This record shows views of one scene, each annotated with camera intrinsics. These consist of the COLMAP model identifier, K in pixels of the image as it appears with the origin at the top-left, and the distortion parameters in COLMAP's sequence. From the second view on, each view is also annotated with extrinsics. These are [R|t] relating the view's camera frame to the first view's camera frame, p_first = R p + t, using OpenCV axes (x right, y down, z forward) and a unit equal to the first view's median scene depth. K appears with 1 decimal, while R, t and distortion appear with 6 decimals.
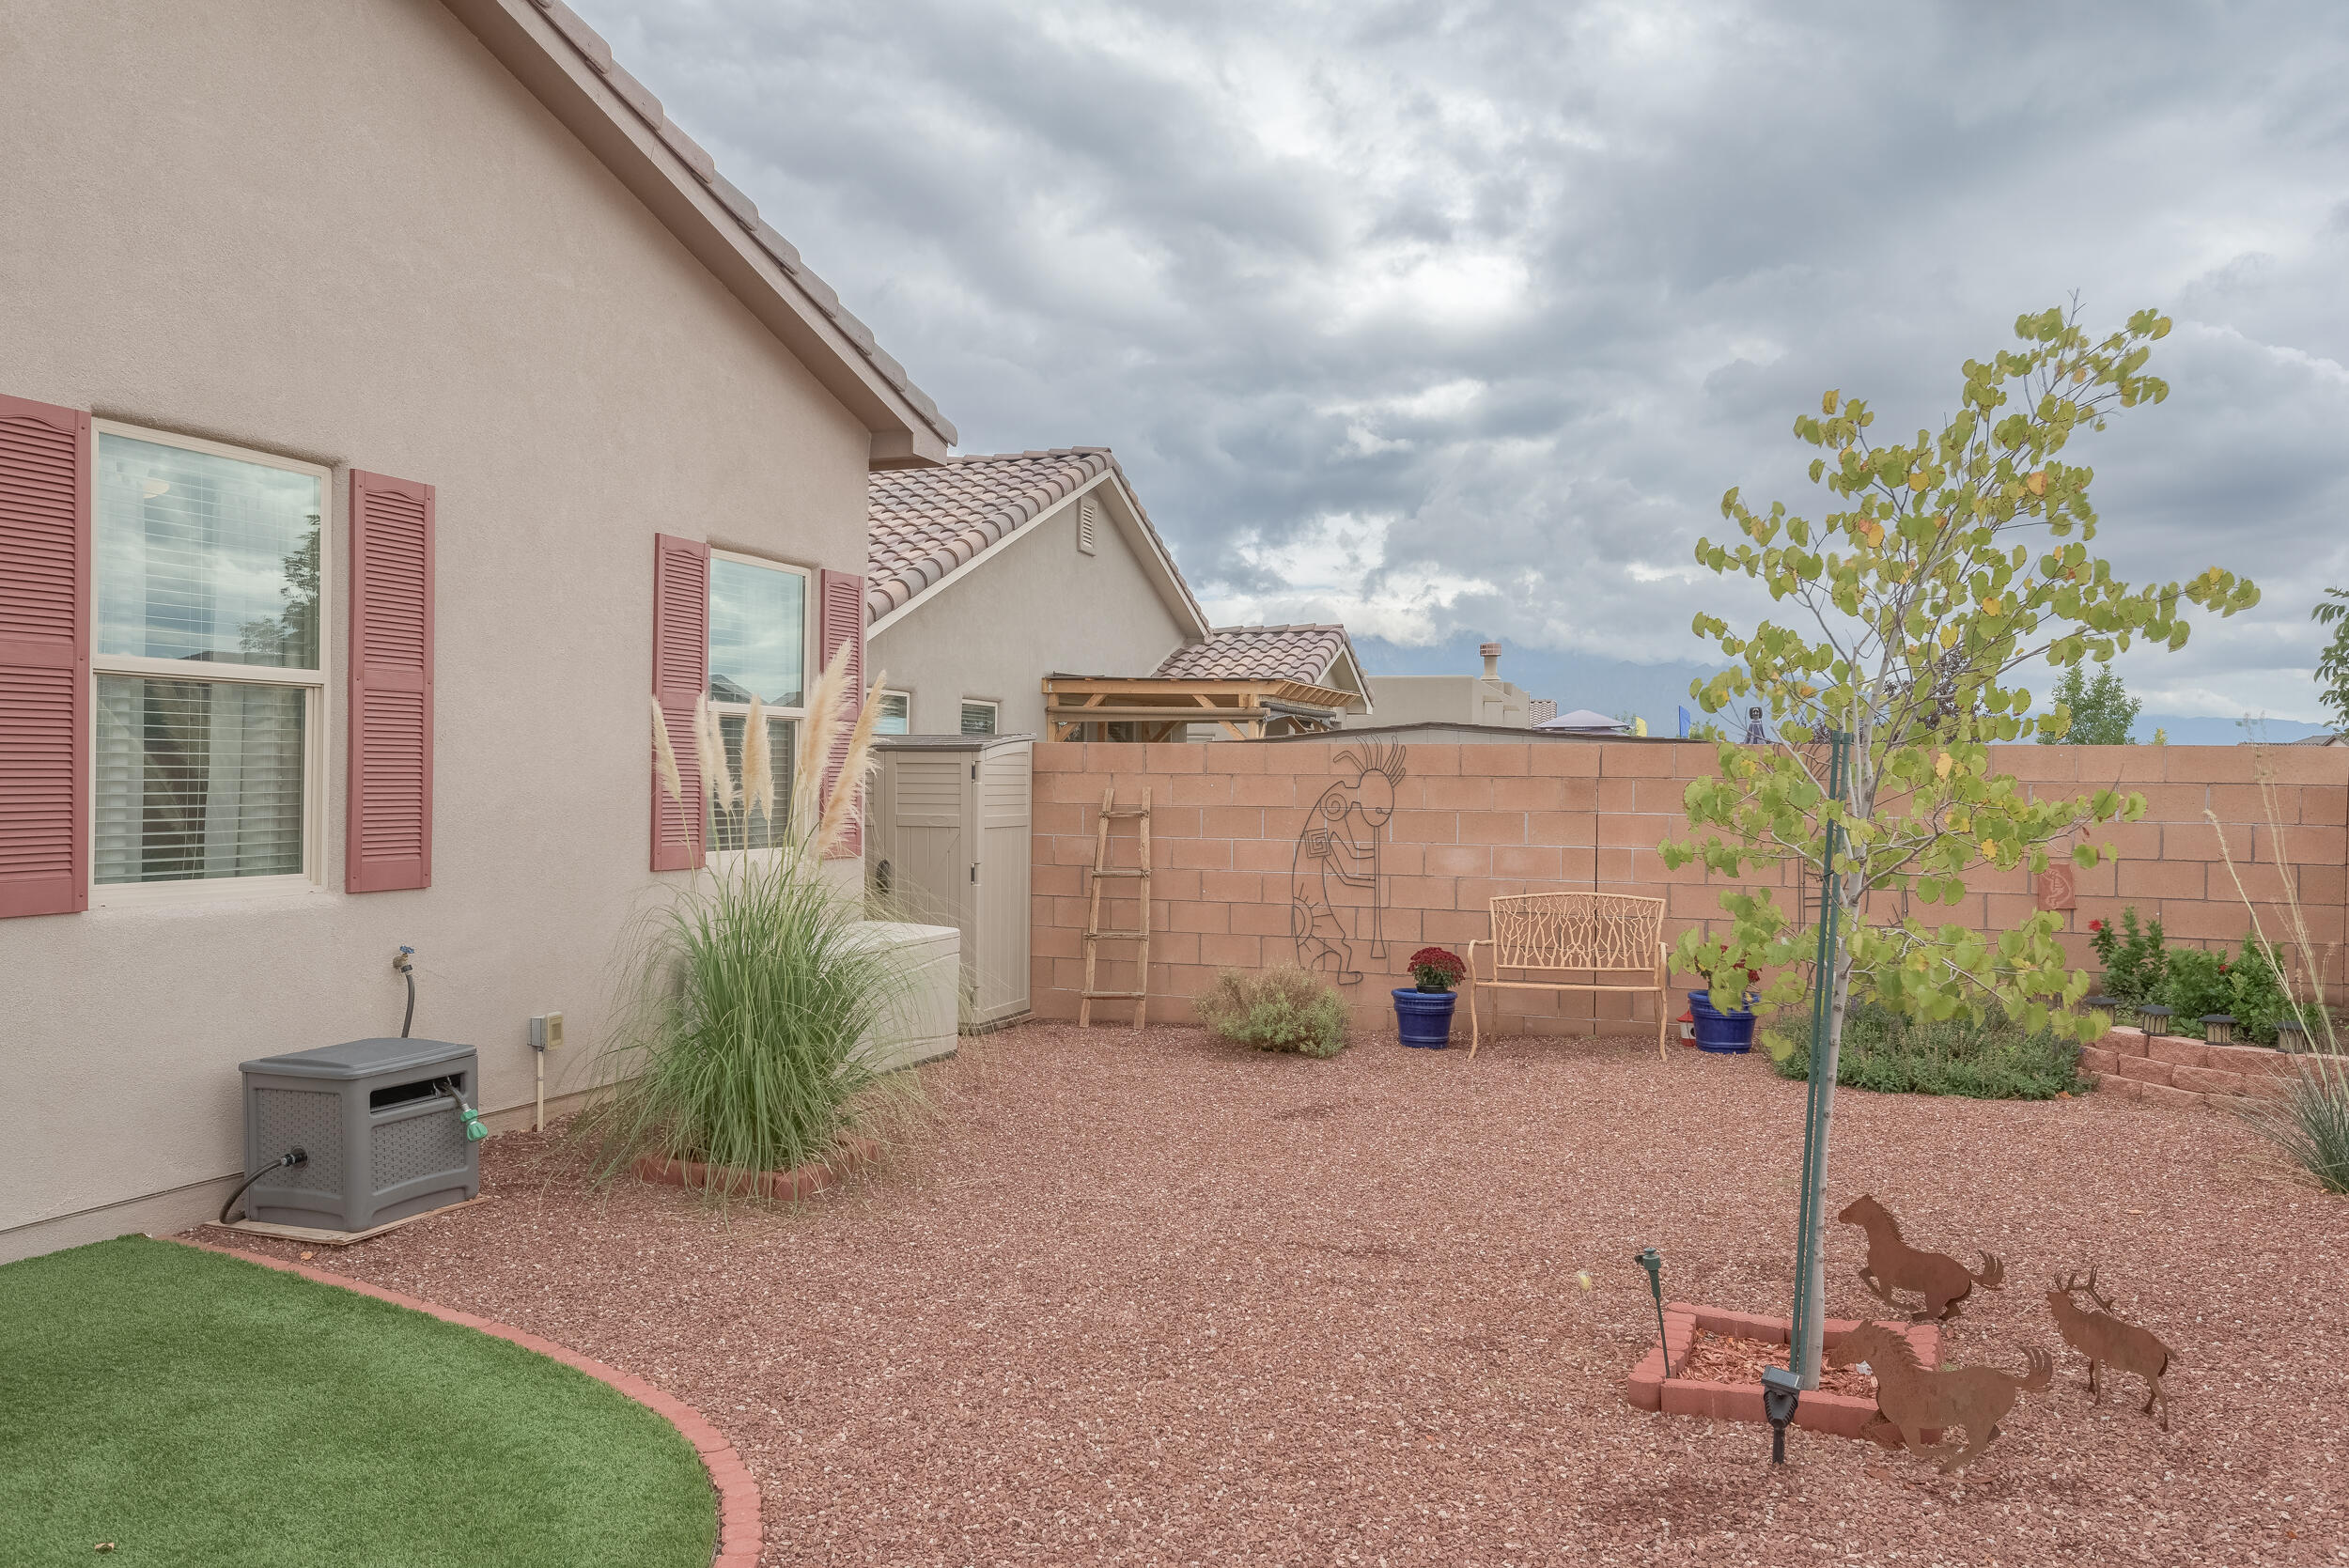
lens RADIAL K [[1839.9, 0, 1174.5], [0, 1839.9, 784.0], [0, 0, 1]] dist [-0.003372, -0.000872]
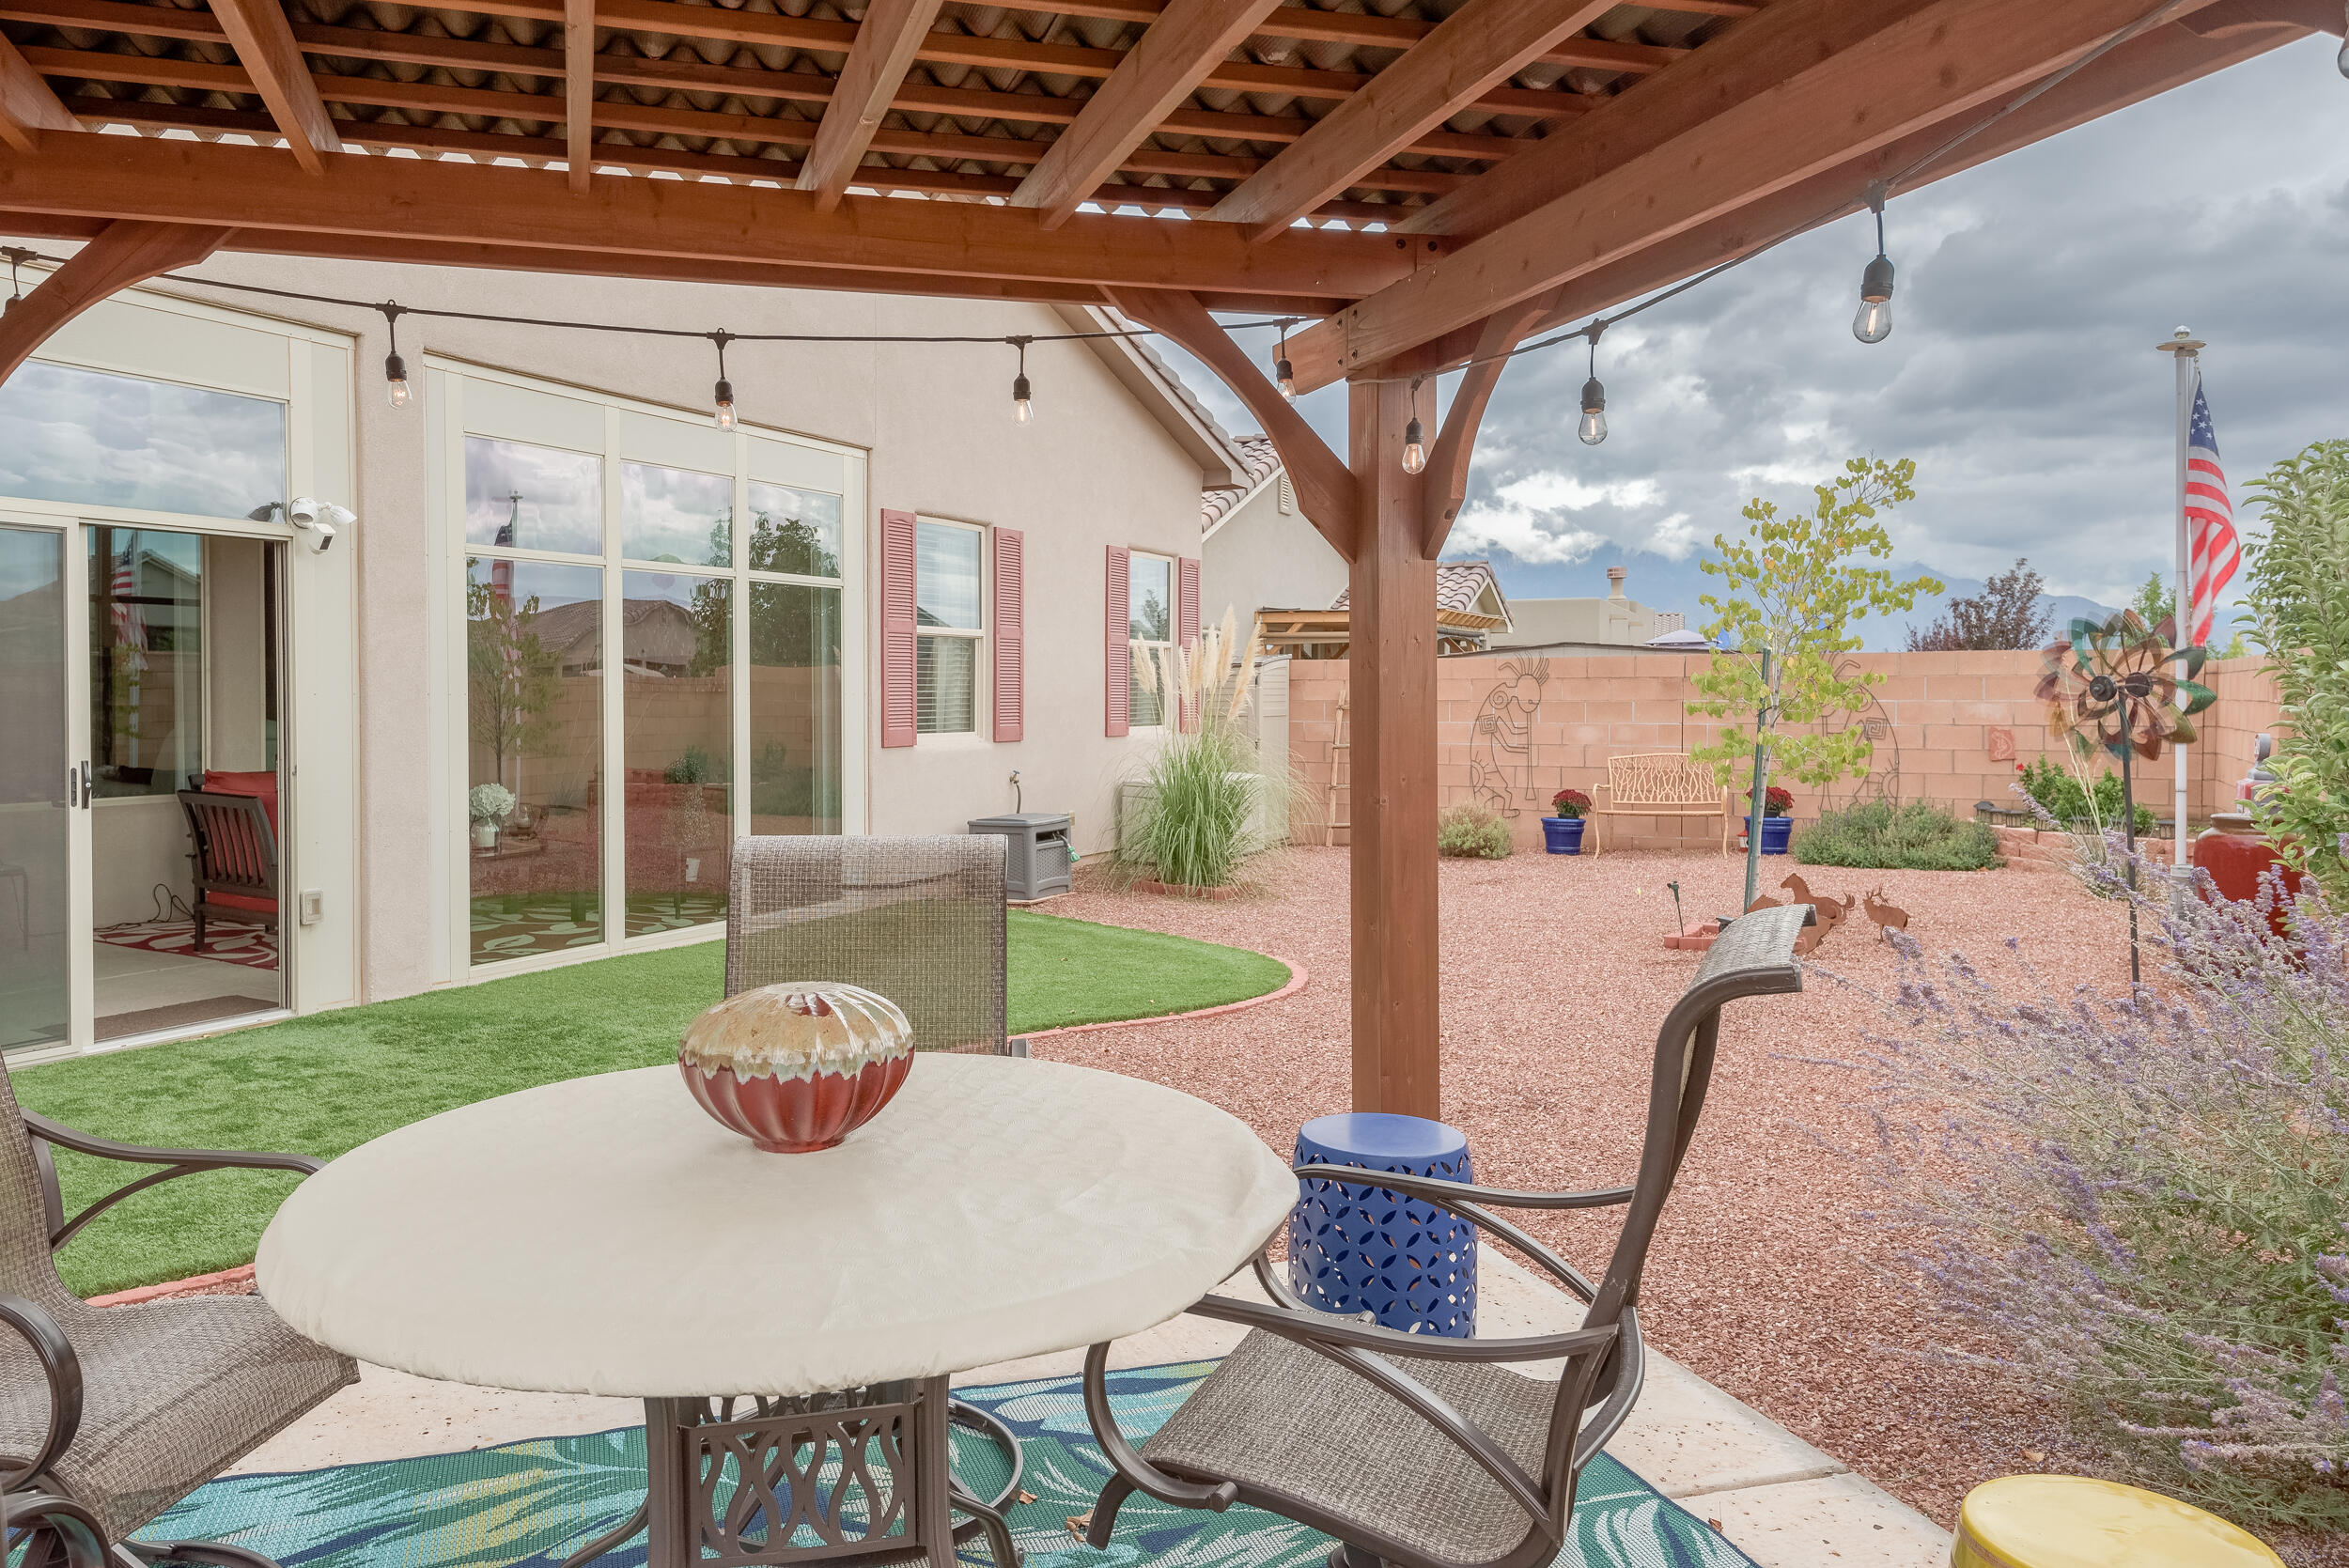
lens RADIAL K [[1920.6, 0, 898.3], [0, 1920.6, 736.1], [0, 0, 1]] dist [0.003584, -0.000156]
pose [[0.981455, -0.008524, -0.191502, -0.101849], [0.011606, 0.999820, 0.014977, 0.013786], [0.191340, -0.016922, 0.981378, -0.683823]]
